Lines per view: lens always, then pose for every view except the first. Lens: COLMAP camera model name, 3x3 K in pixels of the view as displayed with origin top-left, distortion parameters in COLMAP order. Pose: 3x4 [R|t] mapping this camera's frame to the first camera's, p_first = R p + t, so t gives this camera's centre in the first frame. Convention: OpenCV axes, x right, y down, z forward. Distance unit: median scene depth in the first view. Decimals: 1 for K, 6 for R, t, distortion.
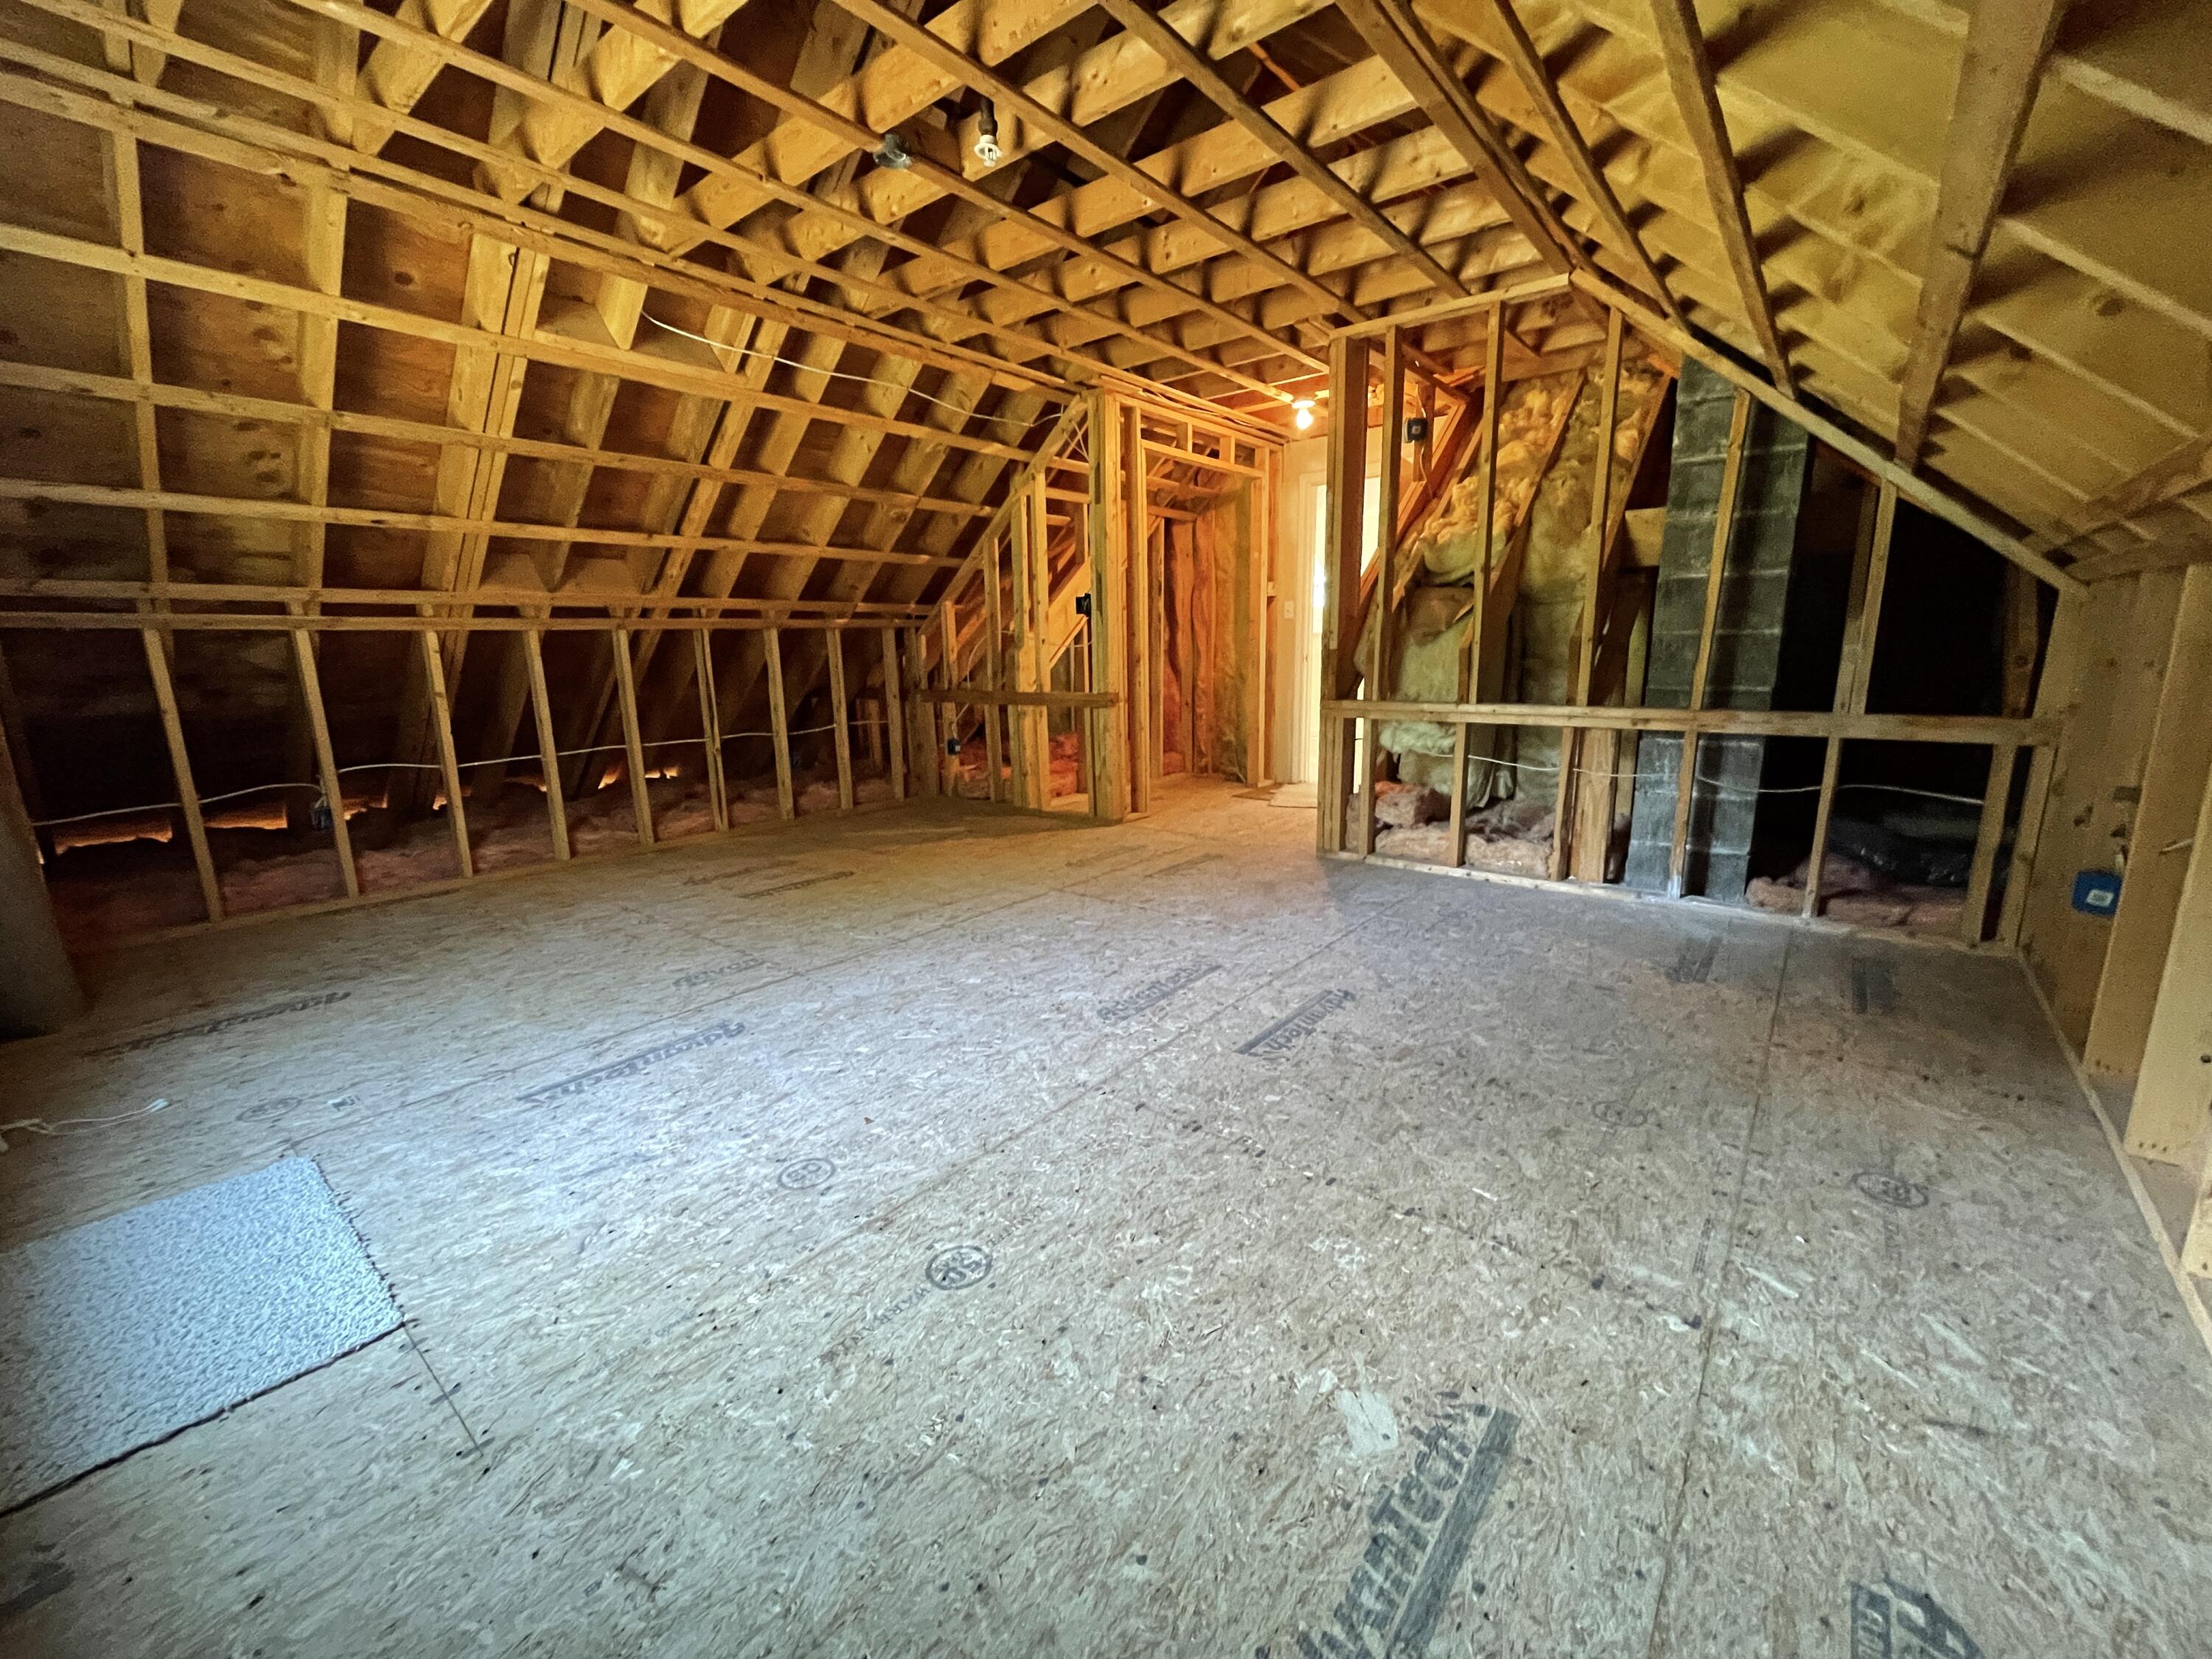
lens RADIAL K [[902.8, 0, 1096.7], [0, 902.8, 827.3], [0, 0, 1]] dist [-0.001108, -0.000215]
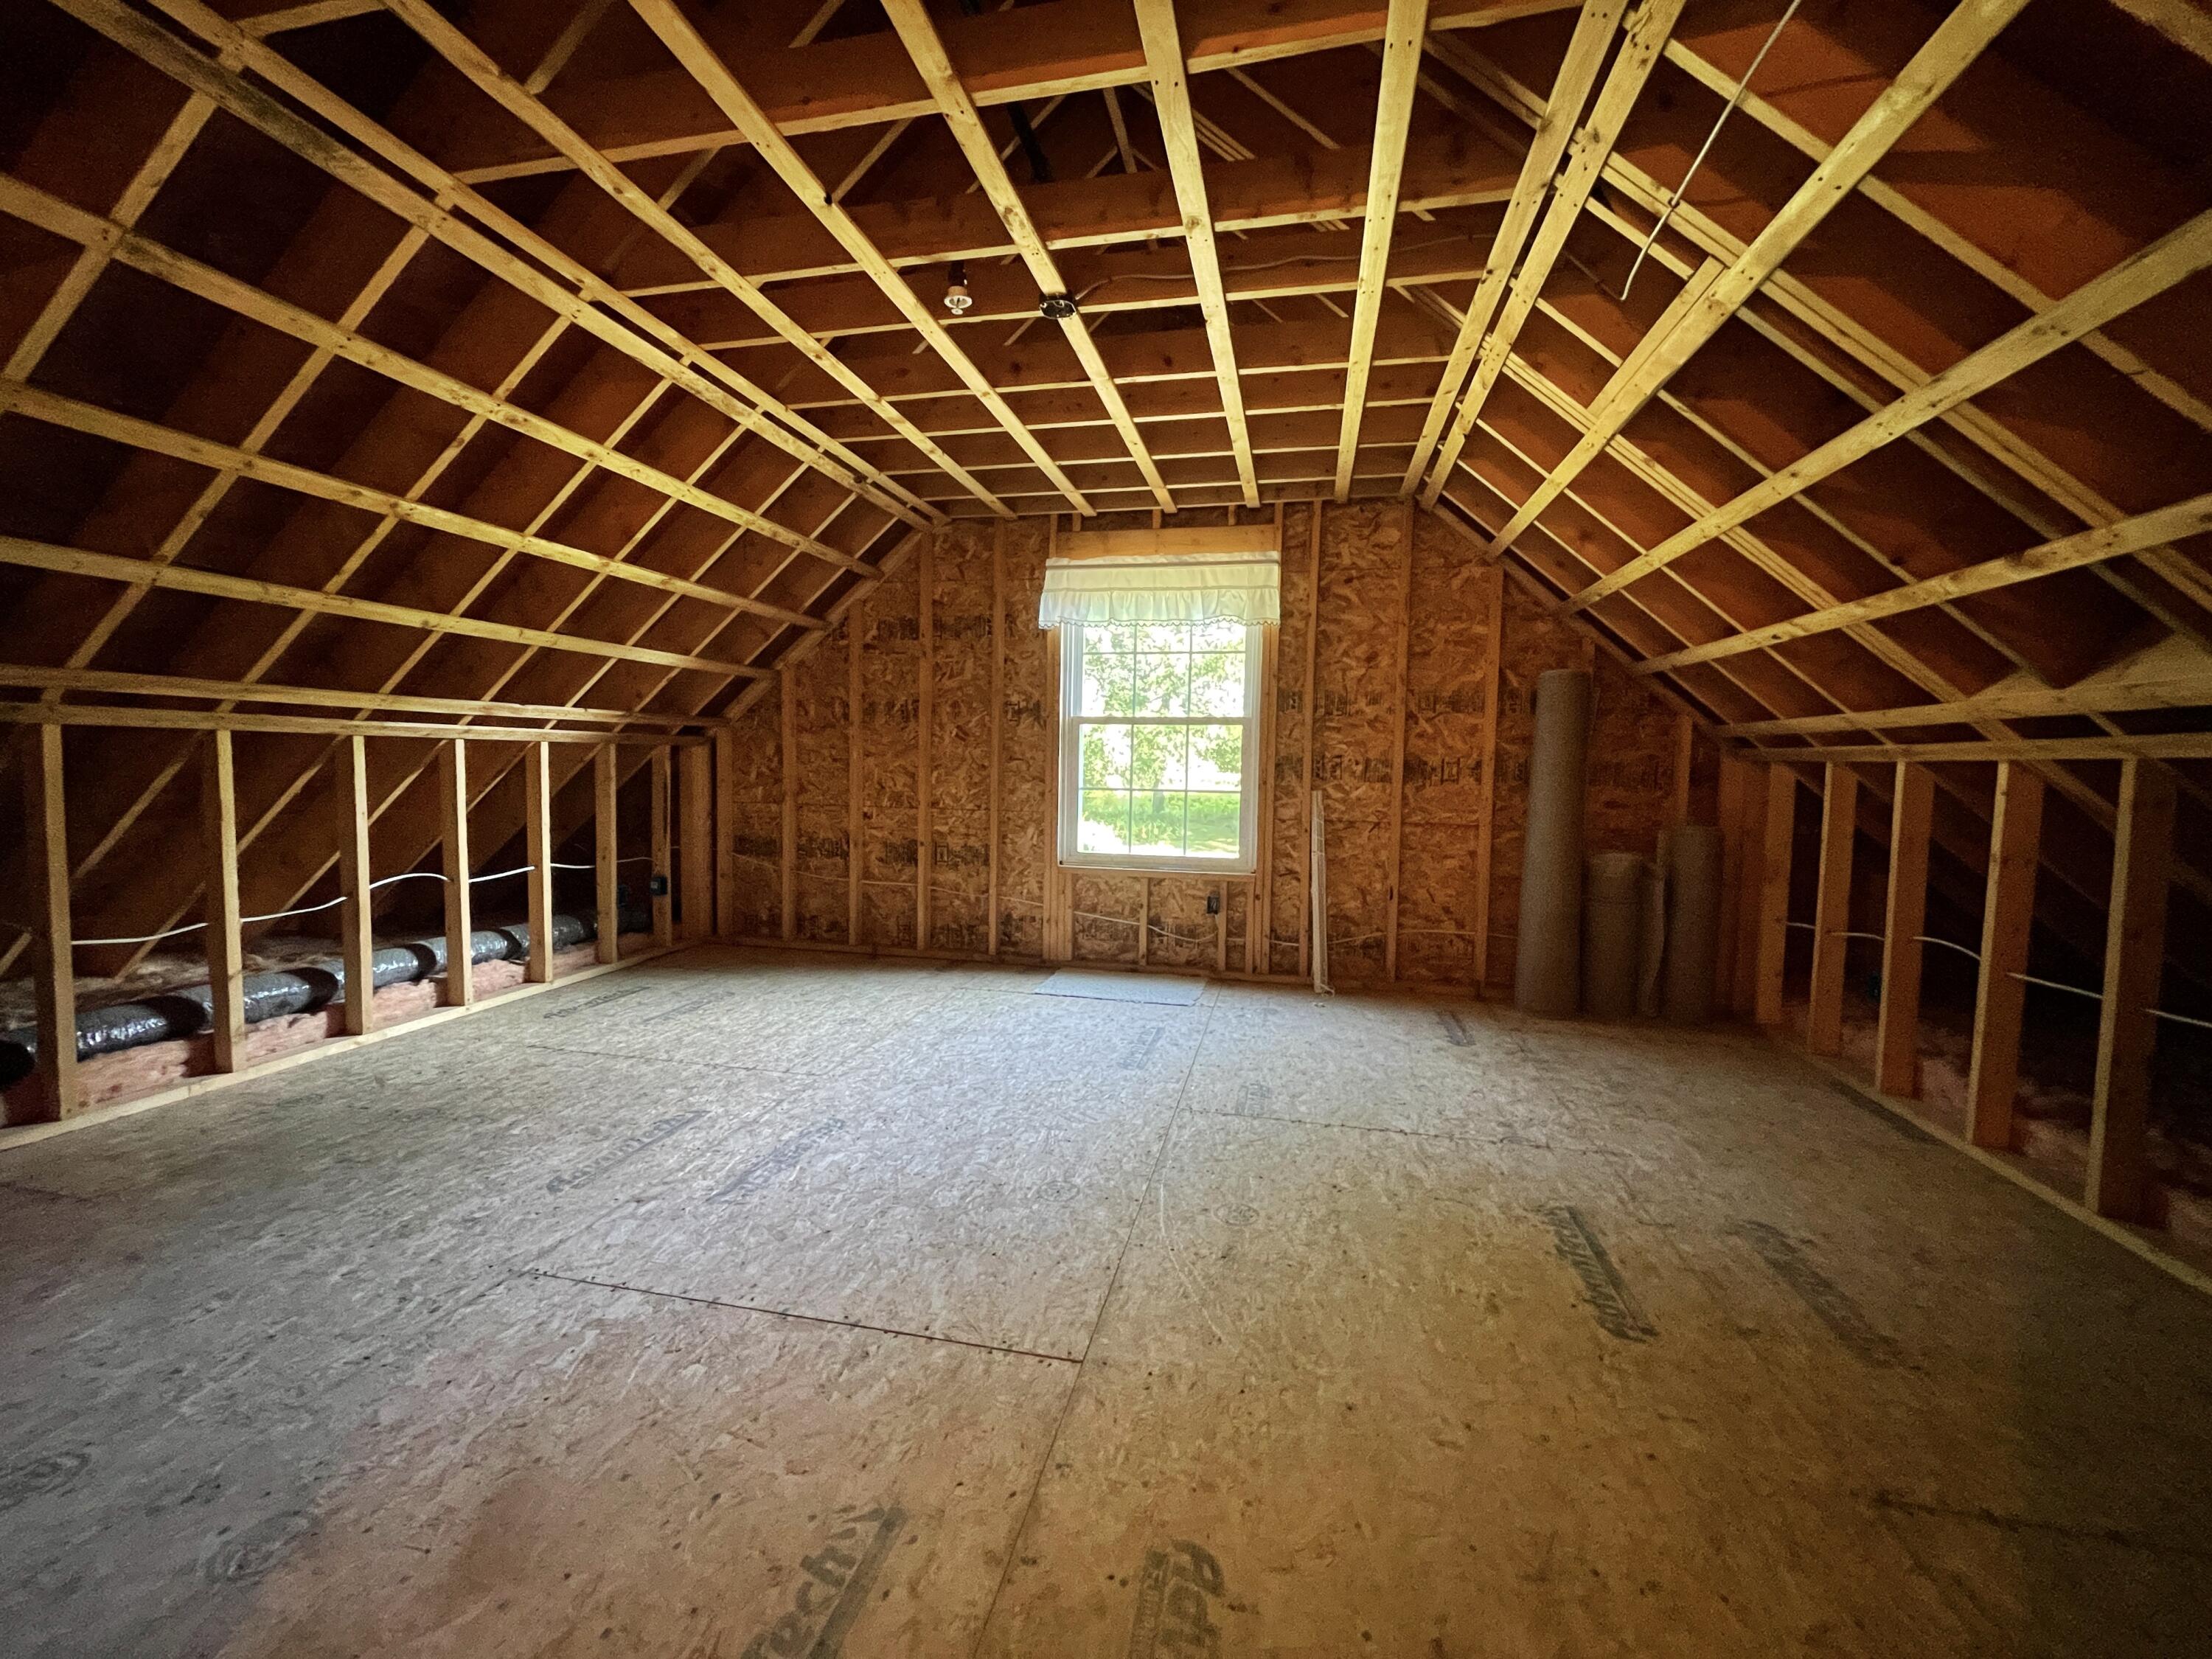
lens RADIAL K [[902.8, 0, 1096.7], [0, 902.8, 827.3], [0, 0, 1]] dist [-0.001108, -0.000215]
pose [[-0.893554, 0.035633, -0.447539, 0.177363], [-0.089365, 0.962781, 0.255081, -0.377093], [0.439972, 0.267923, -0.857113, 1.743968]]
